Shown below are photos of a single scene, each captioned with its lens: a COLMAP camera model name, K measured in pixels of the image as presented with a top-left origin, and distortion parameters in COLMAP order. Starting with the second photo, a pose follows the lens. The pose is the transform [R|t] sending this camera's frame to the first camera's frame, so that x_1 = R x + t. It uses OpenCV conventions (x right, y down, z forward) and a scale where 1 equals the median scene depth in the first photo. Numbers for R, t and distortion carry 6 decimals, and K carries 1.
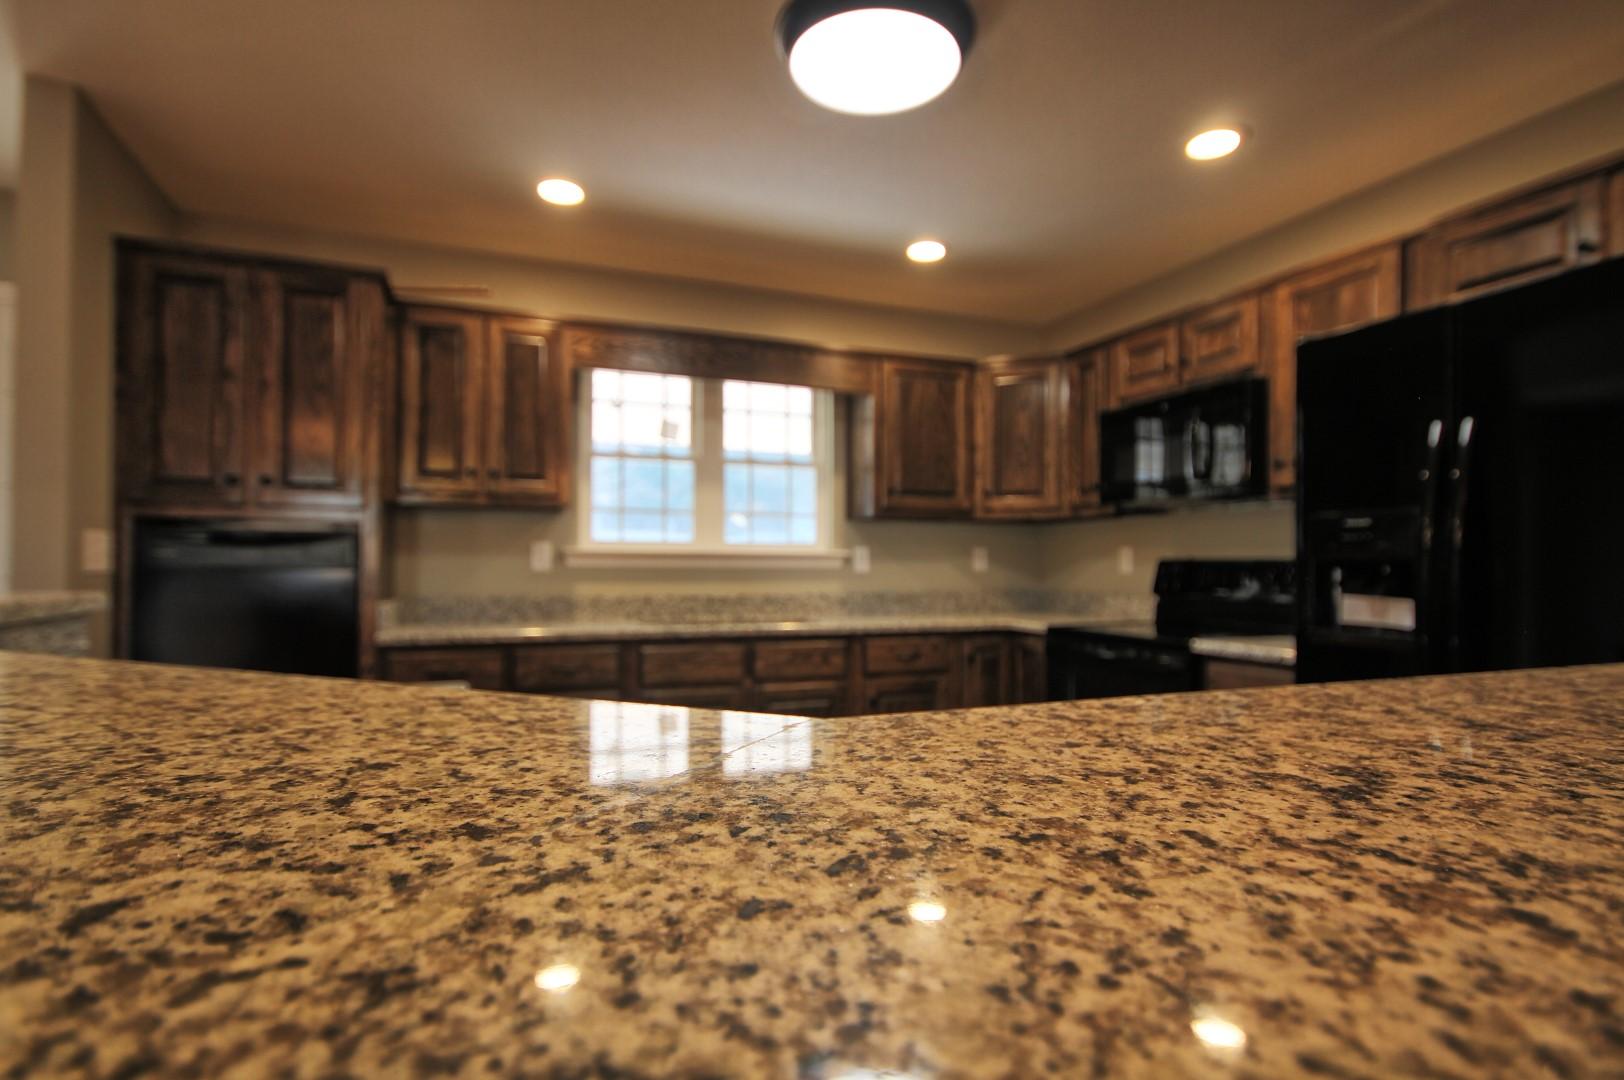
lens RADIAL K [[837.3, 0, 823.2], [0, 837.3, 560.6], [0, 0, 1]] dist [-0.001511, -0.000216]
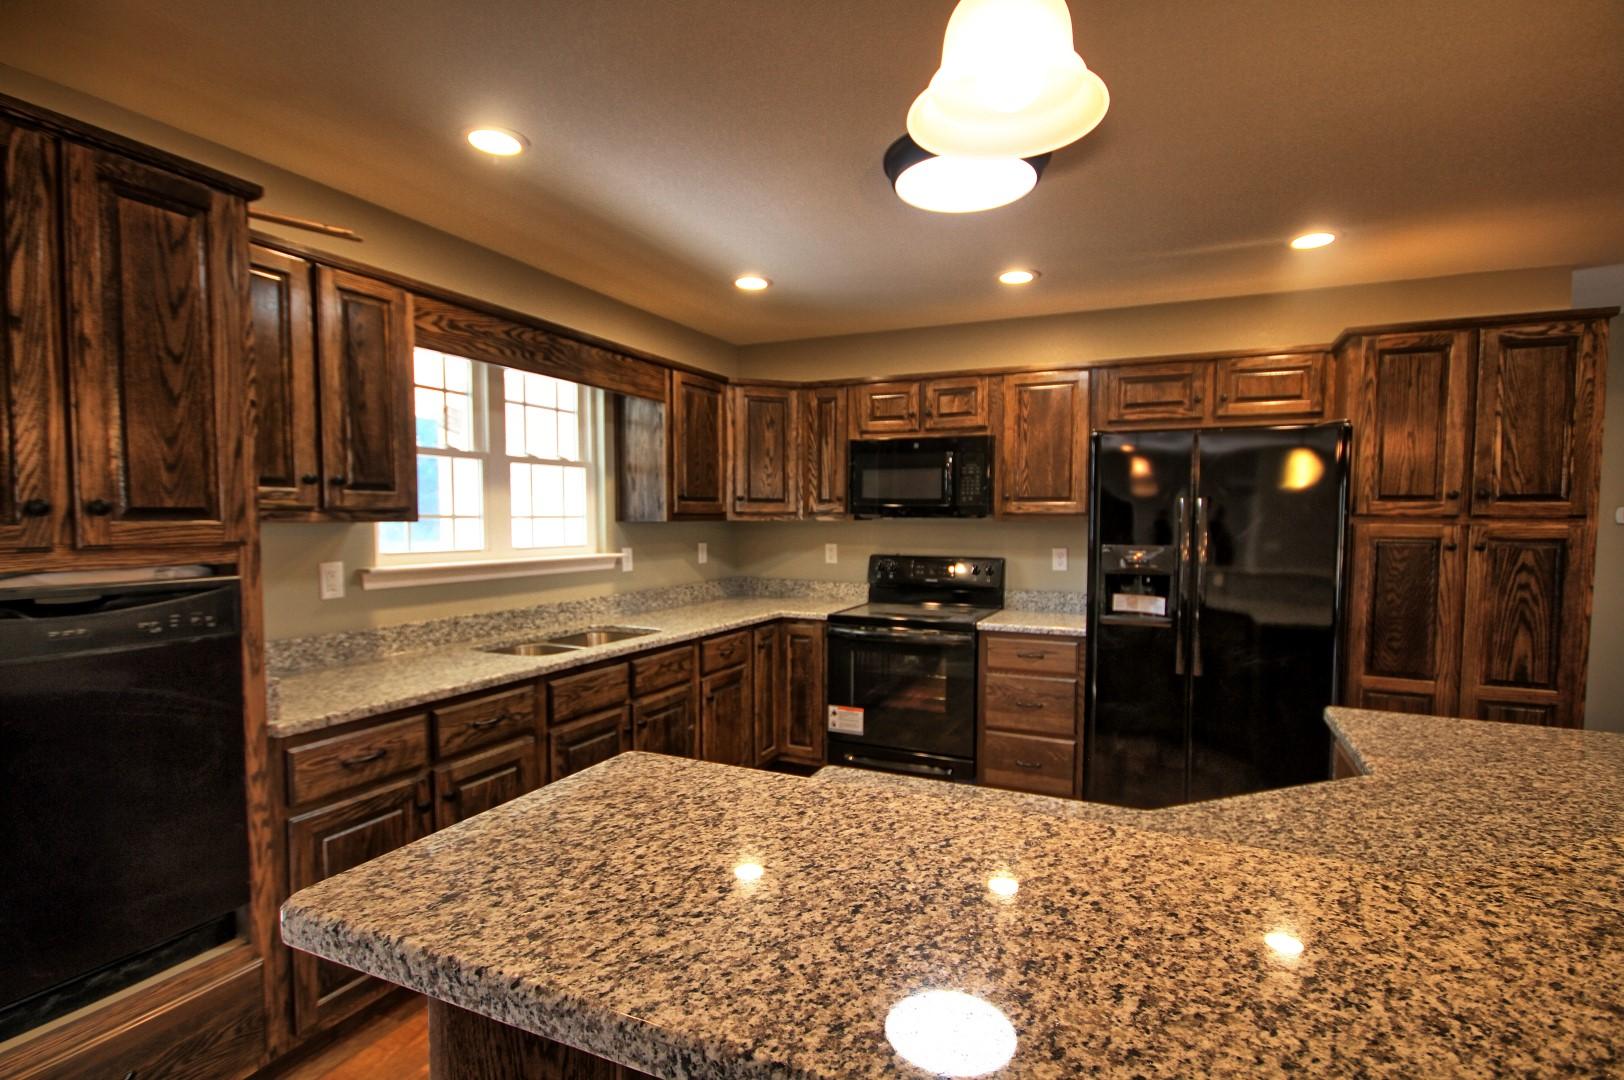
lens RADIAL K [[777.0, 0, 819.1], [0, 777.0, 556.3], [0, 0, 1]] dist [0.005846, -0.006414]
pose [[0.727593, -0.037797, 0.684967, -0.521989], [-0.002405, 0.998334, 0.057644, -0.073099], [-0.686005, -0.043589, 0.726290, 0.184159]]
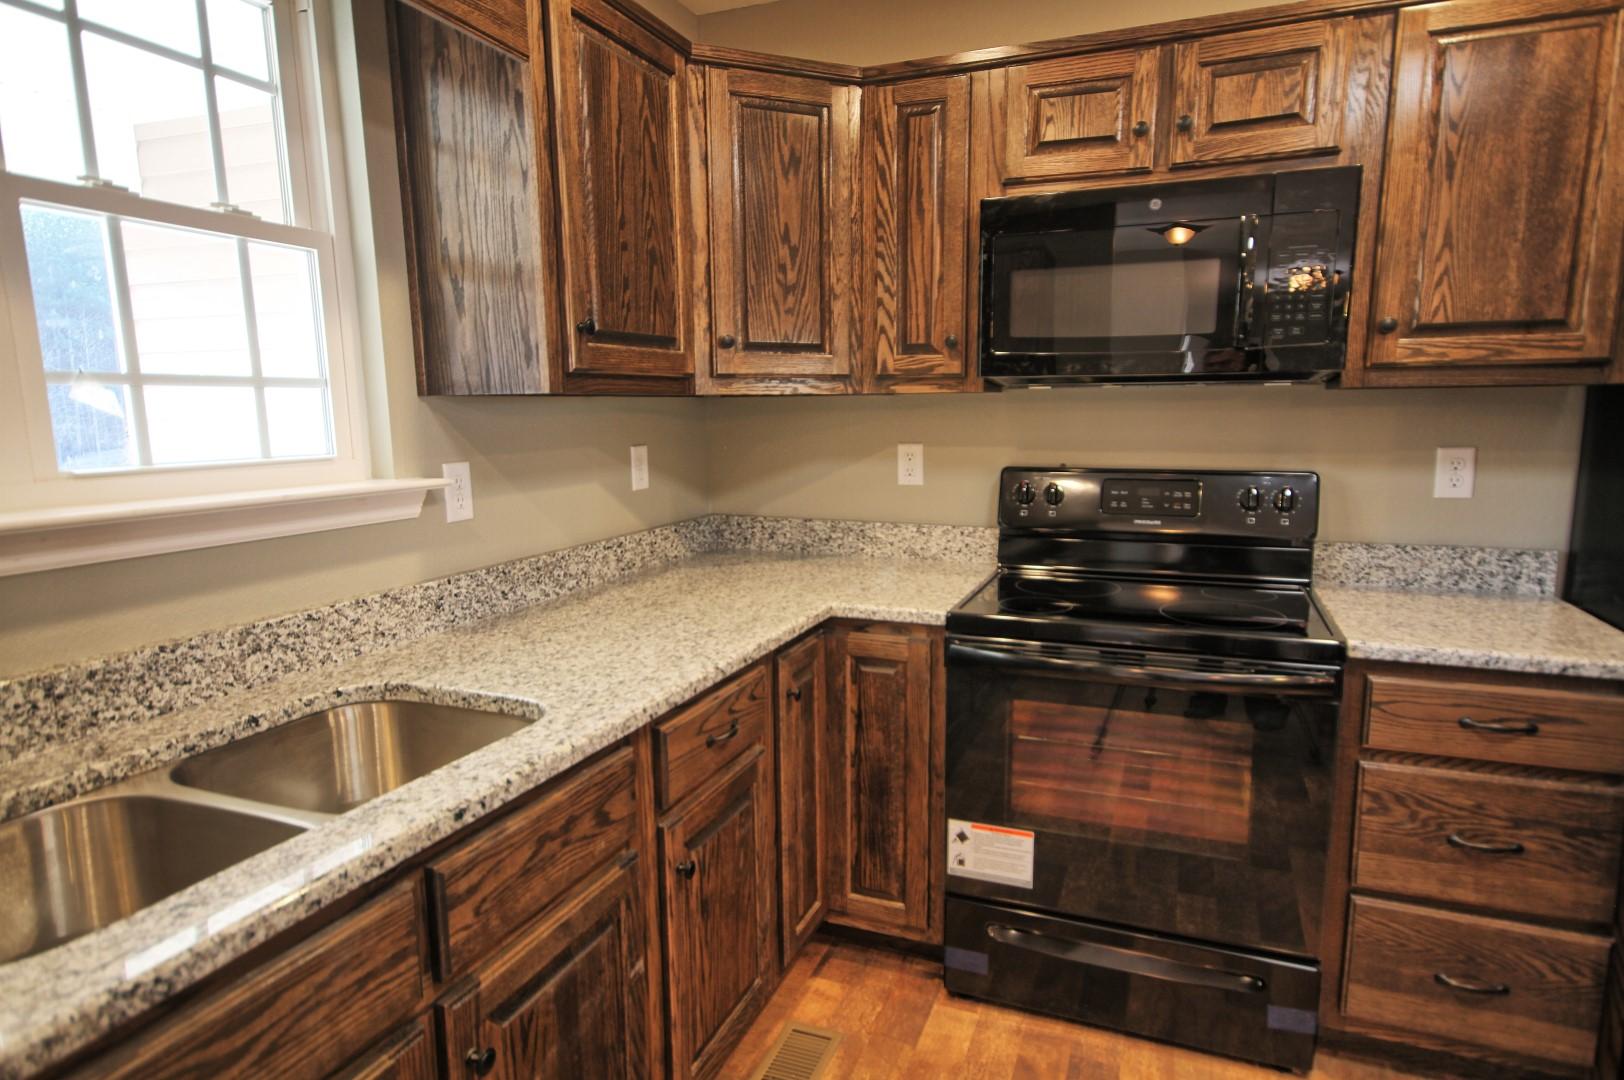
lens RADIAL K [[937.8, 0, 823.2], [0, 937.8, 550.4], [0, 0, 1]] dist [0.022941, 0.001456]
pose [[0.684201, -0.121856, 0.719041, -0.202871], [0.008389, 0.987192, 0.159317, -0.054769], [-0.729245, -0.102973, 0.676460, 0.665909]]
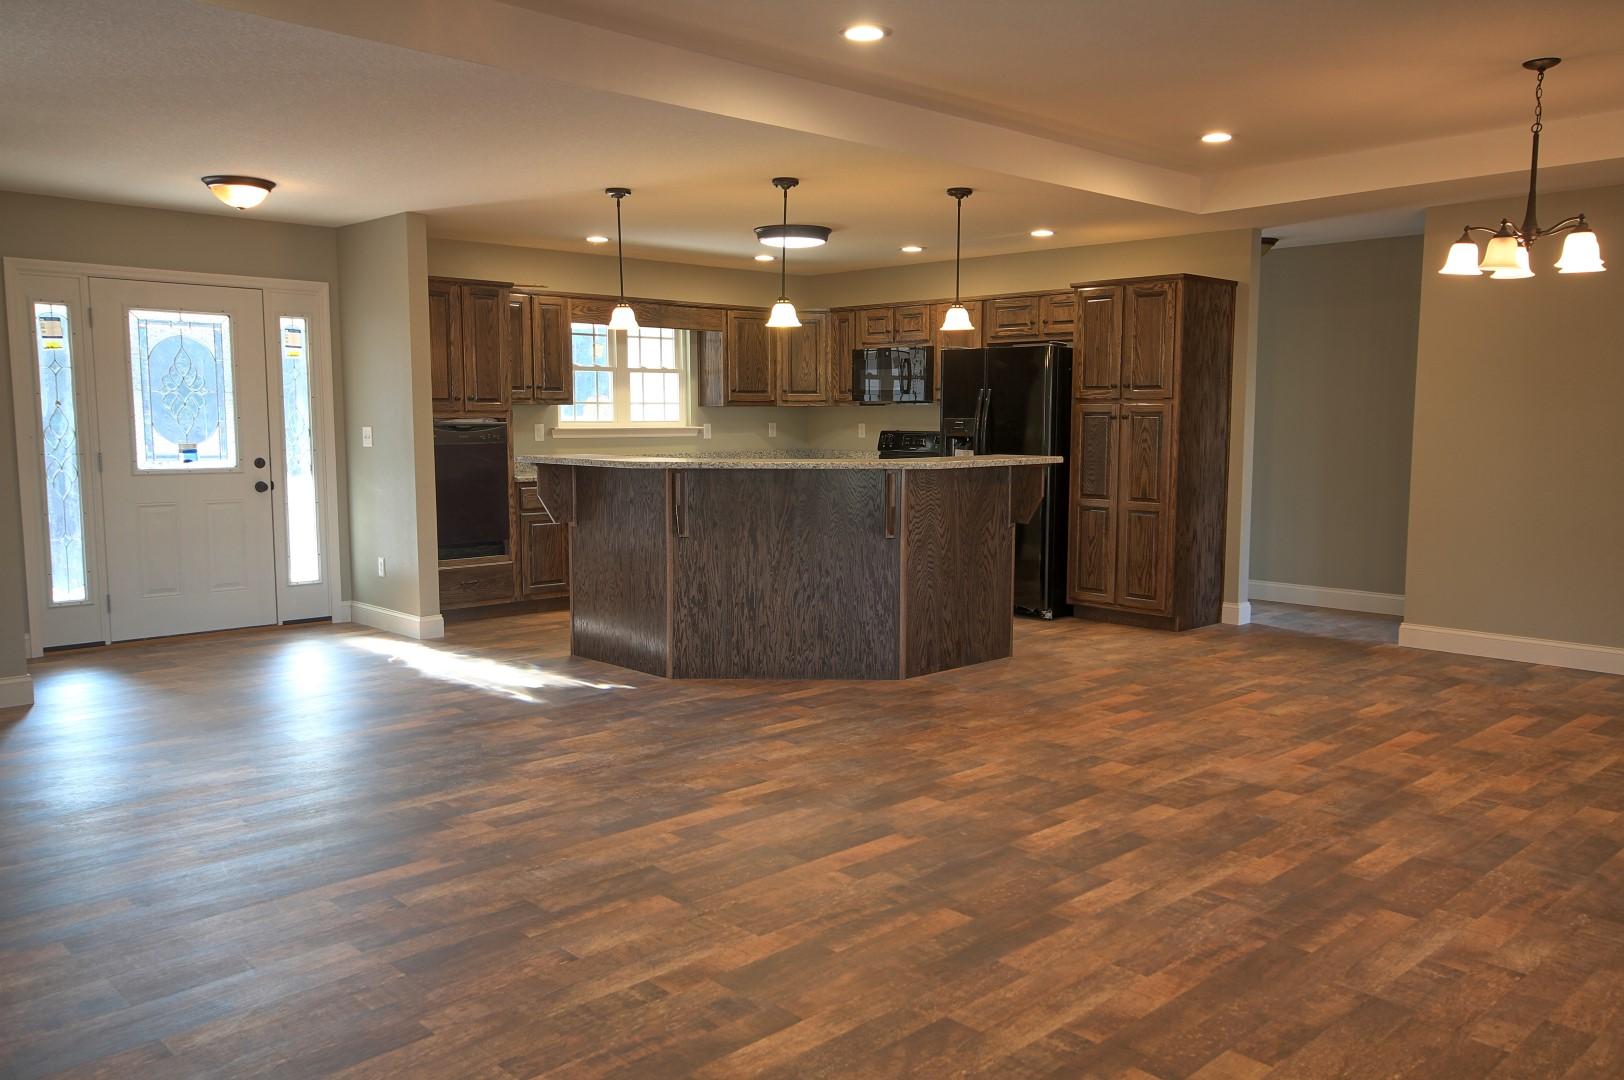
lens RADIAL K [[1265.4, 0, 812.0], [0, 1265.4, 540.0], [0, 0, 1]] dist [0.008083, 0.008767]
pose [[0.930799, -0.041862, 0.363127, -0.783866], [0.003338, 0.994353, 0.106075, -0.060428], [-0.365516, -0.097522, 0.925682, -1.586611]]
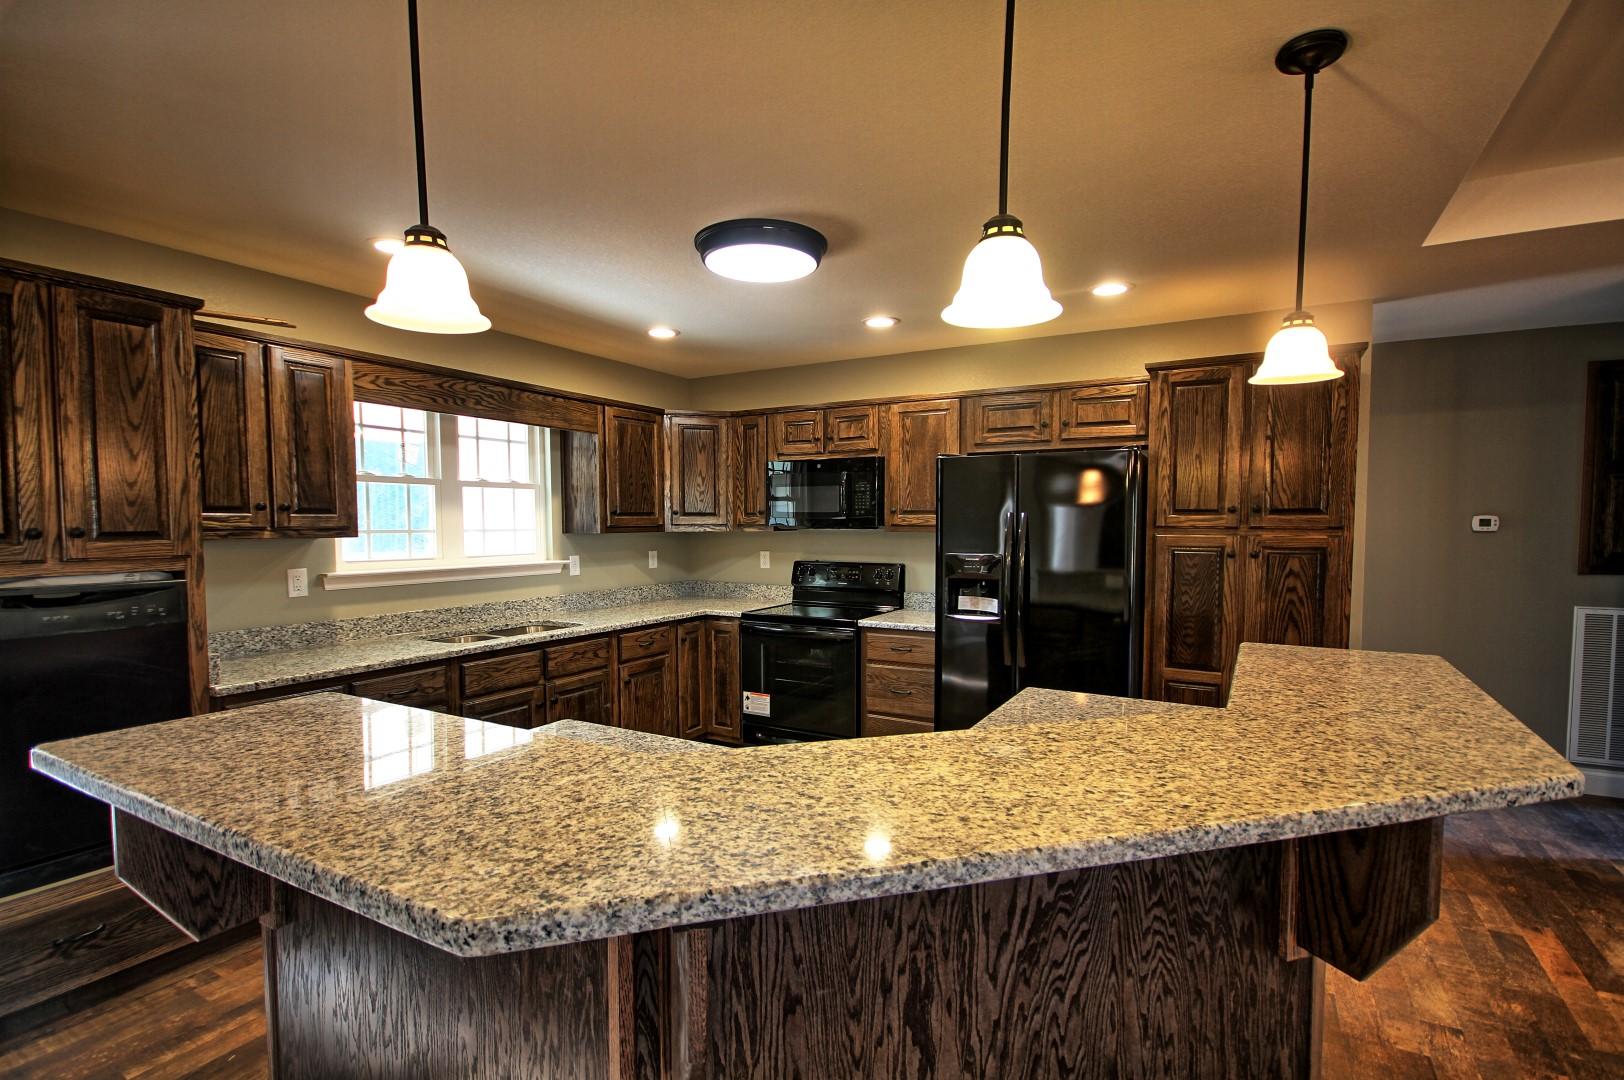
lens RADIAL K [[750.8, 0, 819.6], [0, 750.8, 556.4], [0, 0, 1]] dist [0.003305, -0.006540]
pose [[0.783004, -0.035889, 0.620981, -0.421796], [0.003696, 0.998585, 0.053053, -0.085228], [-0.622006, -0.039246, 0.782028, -0.079832]]
